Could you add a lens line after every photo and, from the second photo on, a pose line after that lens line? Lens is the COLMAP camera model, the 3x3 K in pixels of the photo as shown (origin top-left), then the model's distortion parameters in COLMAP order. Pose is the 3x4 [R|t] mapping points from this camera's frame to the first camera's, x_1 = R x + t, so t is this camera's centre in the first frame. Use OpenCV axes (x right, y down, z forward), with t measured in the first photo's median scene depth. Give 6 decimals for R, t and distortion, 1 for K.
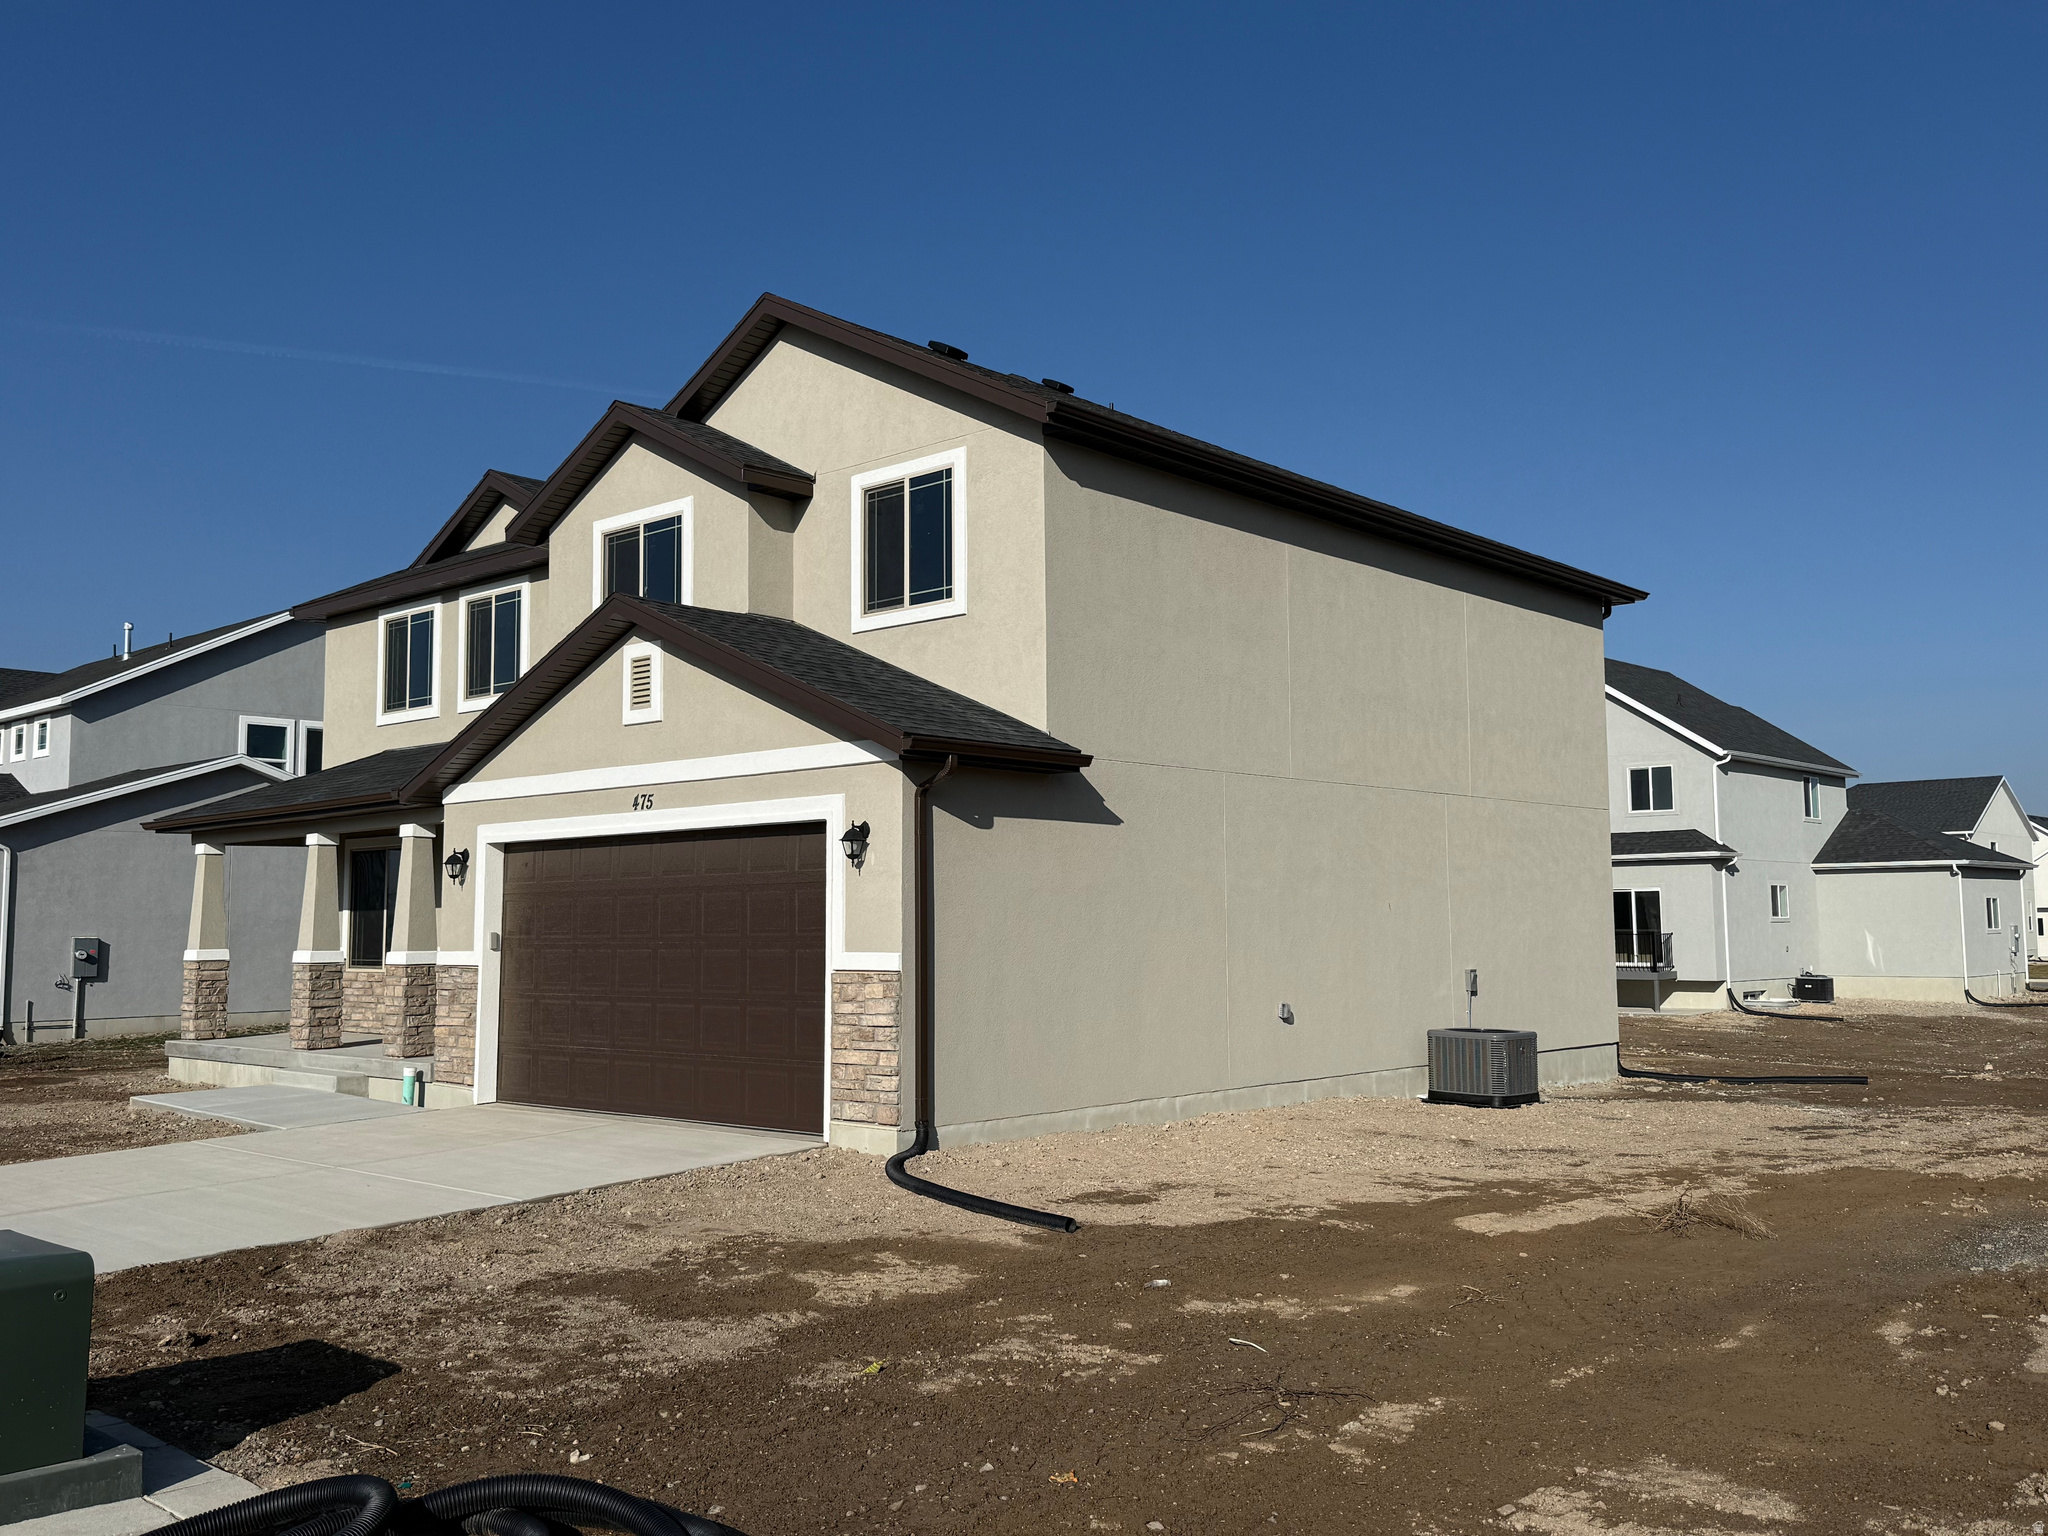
lens RADIAL K [[1769.4, 0, 1030.0], [0, 1769.4, 778.1], [0, 0, 1]] dist [0.129816, -0.001602]
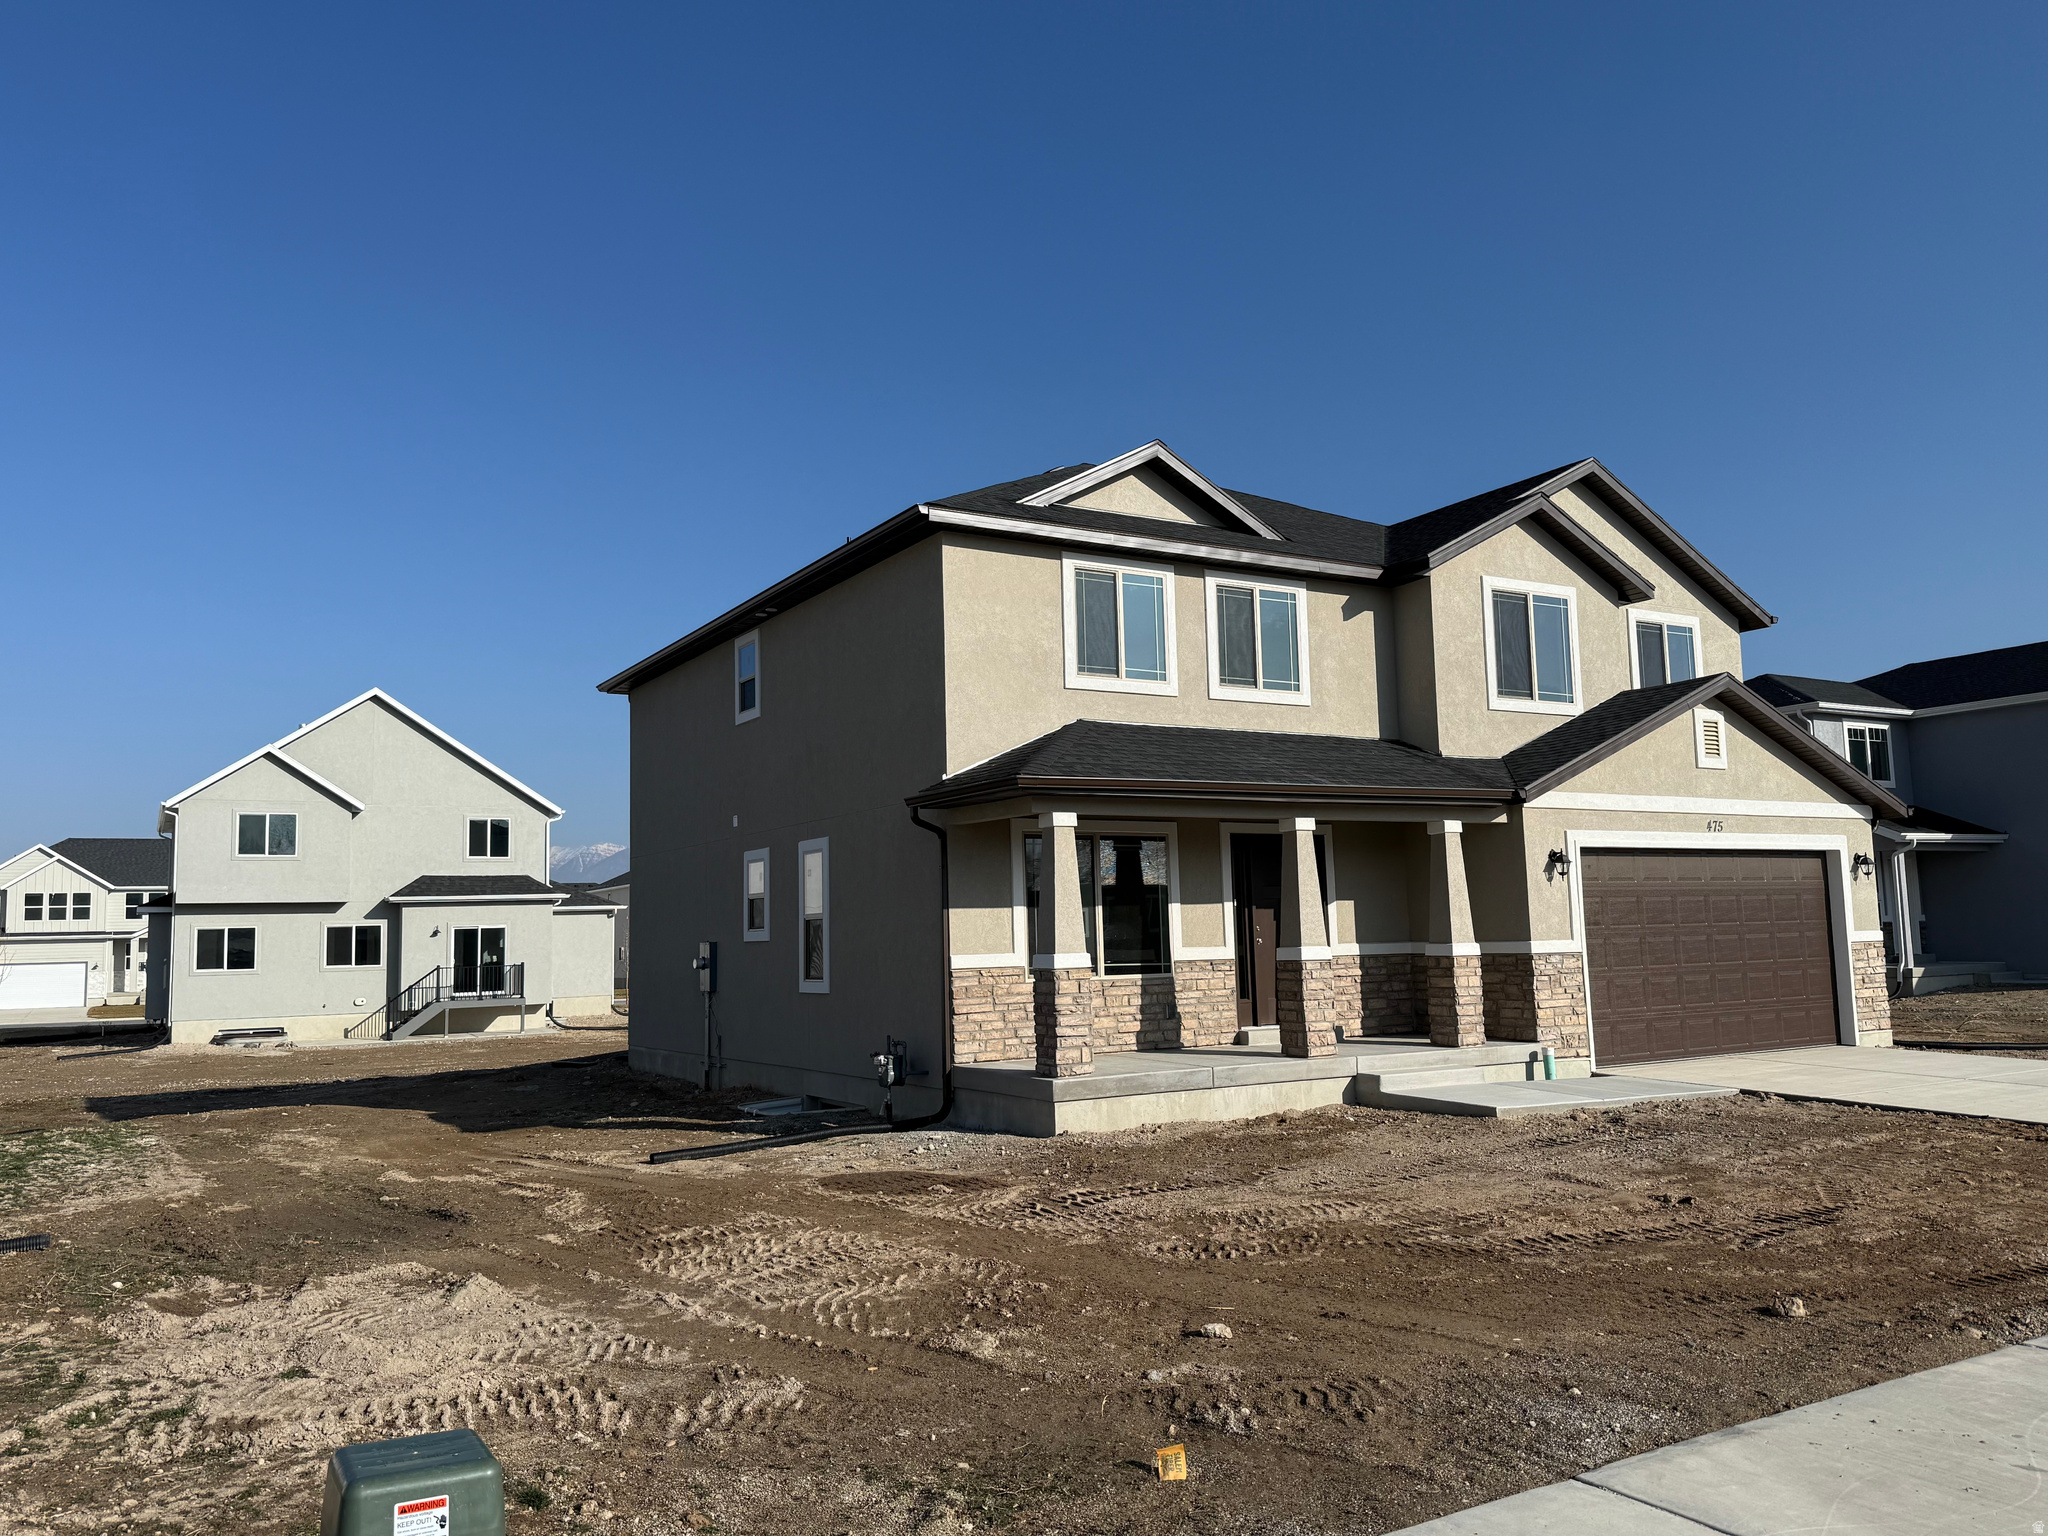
lens RADIAL K [[1572.4, 0, 1016.7], [0, 1572.4, 765.9], [0, 0, 1]] dist [0.015540, -0.016981]
pose [[0.287419, 0.109140, 0.951567, -1.383415], [-0.056068, 0.993700, -0.097037, 0.104050], [-0.956163, -0.025462, 0.291727, 1.051860]]
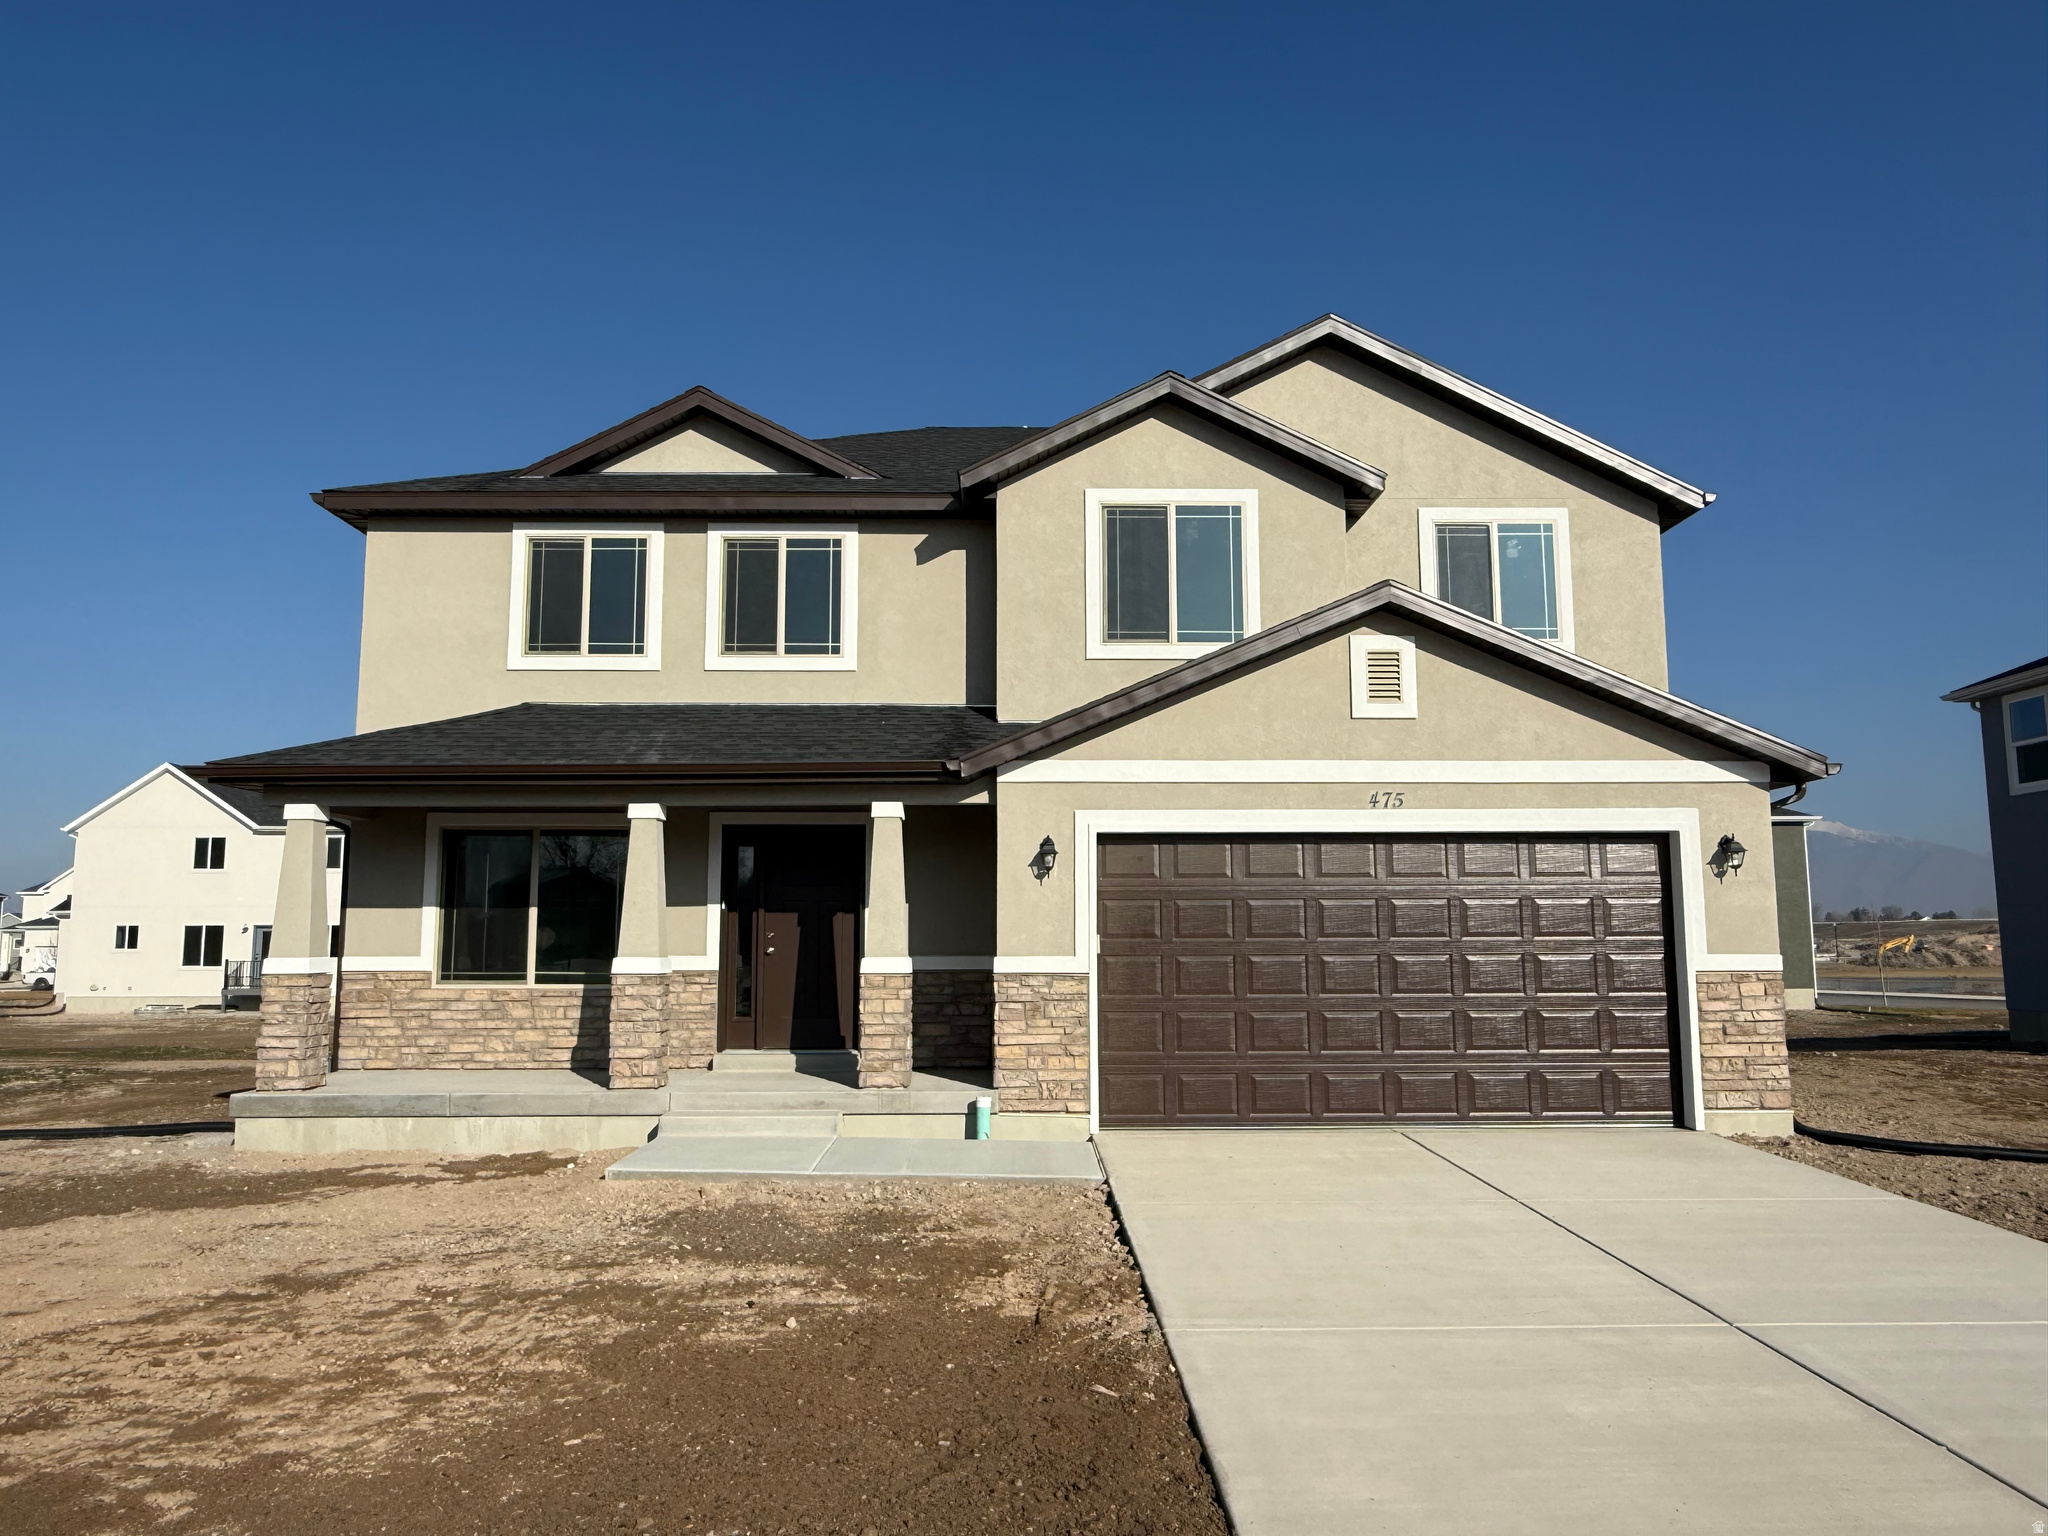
lens RADIAL K [[1485.9, 0, 1024.8], [0, 1485.9, 764.7], [0, 0, 1]] dist [-0.008720, 0.000966]
pose [[0.721441, 0.092980, 0.686205, -0.826618], [-0.059538, 0.995604, -0.072309, 0.058075], [-0.689912, 0.011311, 0.723805, 0.501186]]
